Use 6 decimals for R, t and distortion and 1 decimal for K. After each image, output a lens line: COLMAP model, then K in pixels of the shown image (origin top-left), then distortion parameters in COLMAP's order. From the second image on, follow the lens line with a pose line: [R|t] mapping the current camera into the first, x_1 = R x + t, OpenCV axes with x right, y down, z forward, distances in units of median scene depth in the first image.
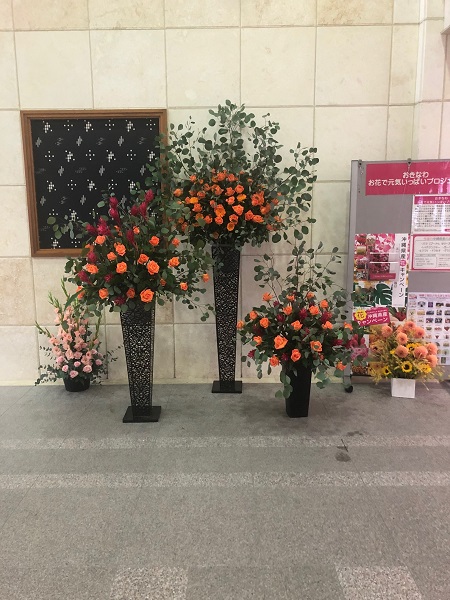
lens RADIAL K [[487.0, 0, 225.0], [0, 487.0, 300.0], [0, 0, 1]] dist [0.007101, 0.003068]
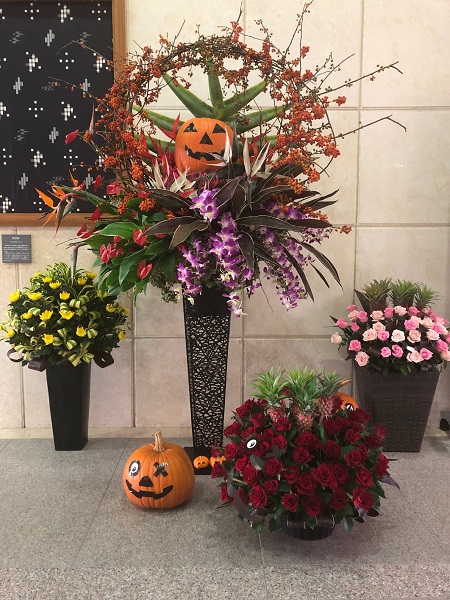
lens RADIAL K [[487.0, 0, 225.0], [0, 487.0, 300.0], [0, 0, 1]] dist [0.007101, 0.003068]
pose [[0.999877, 0.006467, 0.014259, 0.000840], [-0.005659, 0.998415, -0.055991, 0.037706], [-0.014598, 0.055904, 0.998329, 0.400898]]
